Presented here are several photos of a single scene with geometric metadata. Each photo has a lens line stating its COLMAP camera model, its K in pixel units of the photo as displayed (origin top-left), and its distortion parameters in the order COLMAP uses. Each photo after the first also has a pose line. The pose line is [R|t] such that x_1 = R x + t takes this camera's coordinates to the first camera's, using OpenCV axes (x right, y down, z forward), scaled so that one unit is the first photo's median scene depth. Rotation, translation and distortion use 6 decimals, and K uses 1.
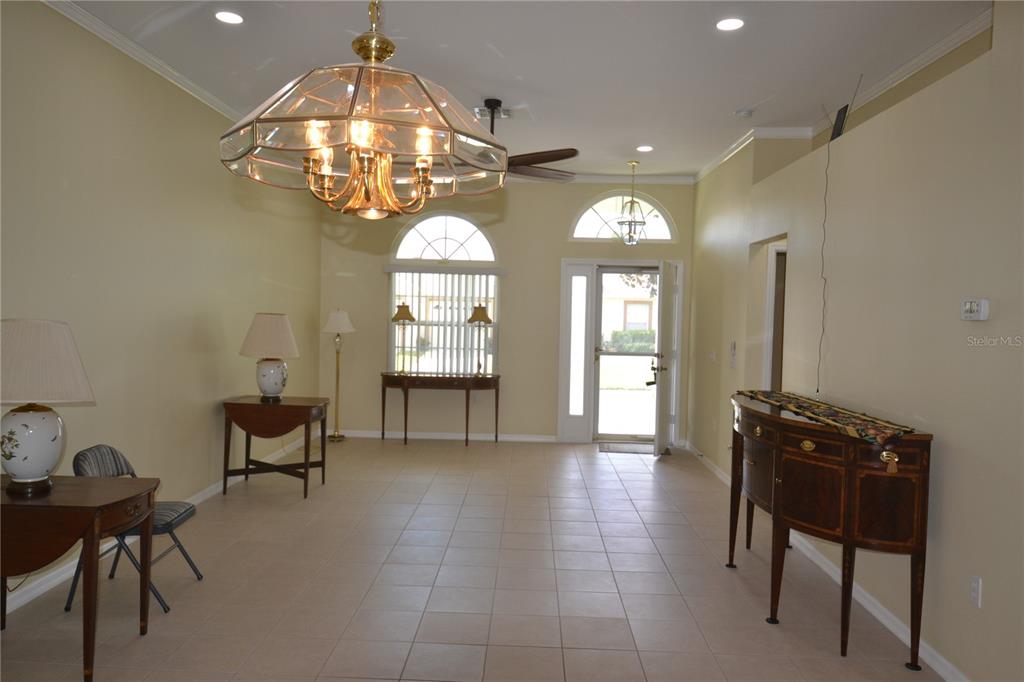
lens RADIAL K [[734.7, 0, 510.8], [0, 734.7, 336.6], [0, 0, 1]] dist [0.054789, -0.064373]
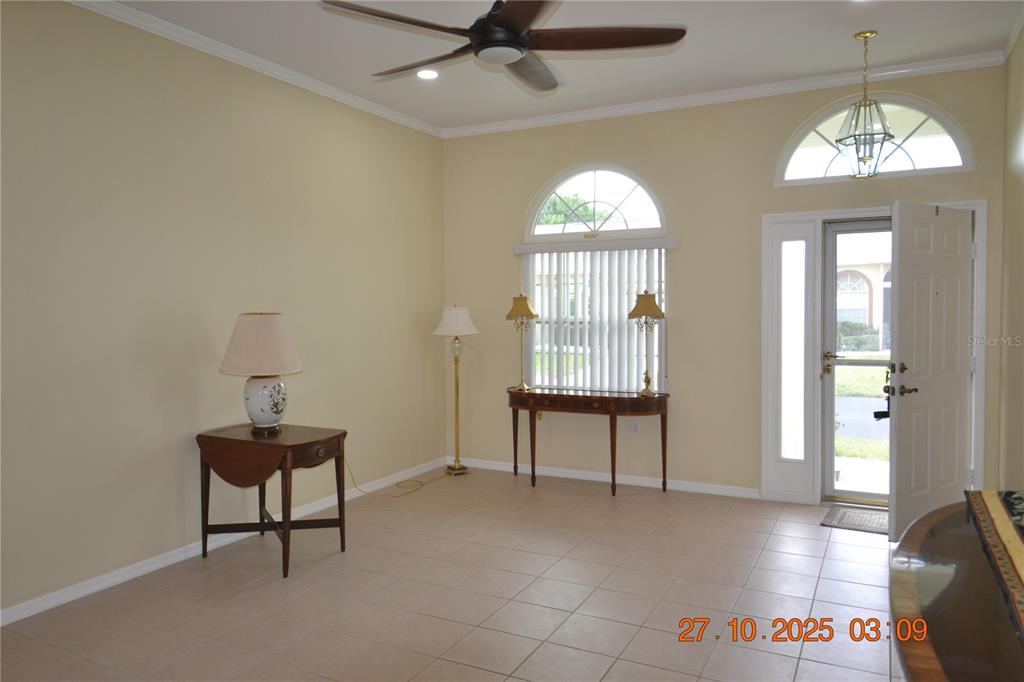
lens RADIAL K [[734.7, 0, 510.8], [0, 734.7, 336.6], [0, 0, 1]] dist [0.054789, -0.064373]
pose [[0.901698, -0.014444, -0.432126, 0.149286], [0.015402, 0.999881, -0.001282, -0.002348], [0.432093, -0.005499, 0.901812, 0.320107]]
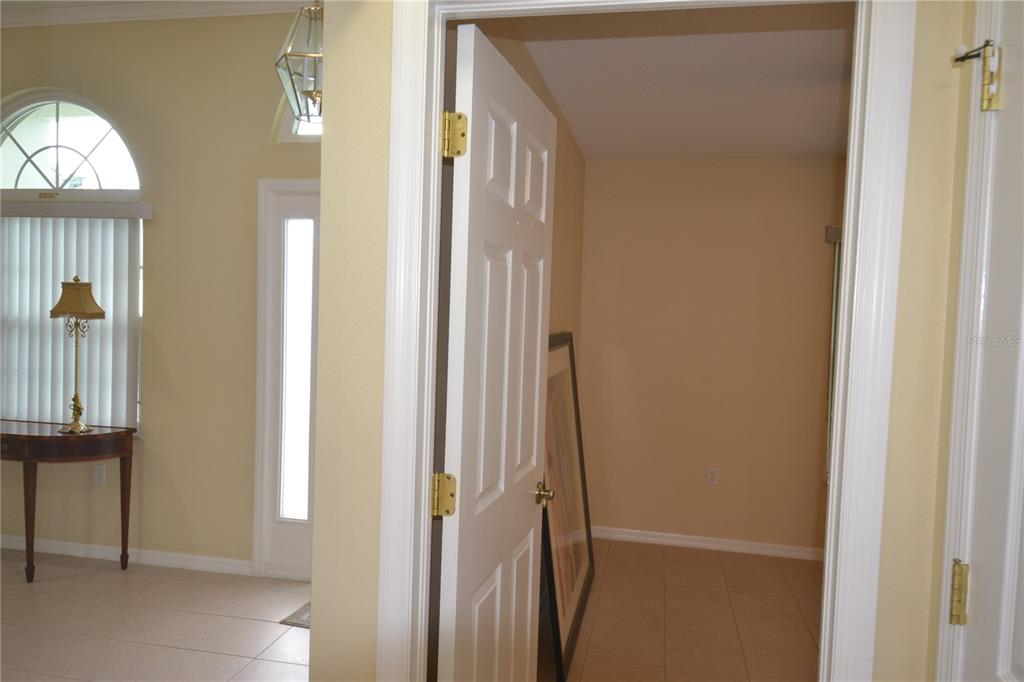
lens RADIAL K [[734.7, 0, 510.8], [0, 734.7, 336.6], [0, 0, 1]] dist [0.054789, -0.064373]
pose [[0.982091, 0.012541, -0.187989, 0.312450], [-0.011239, 0.999905, 0.007994, -0.013340], [0.188072, -0.005738, 0.982139, 0.575549]]
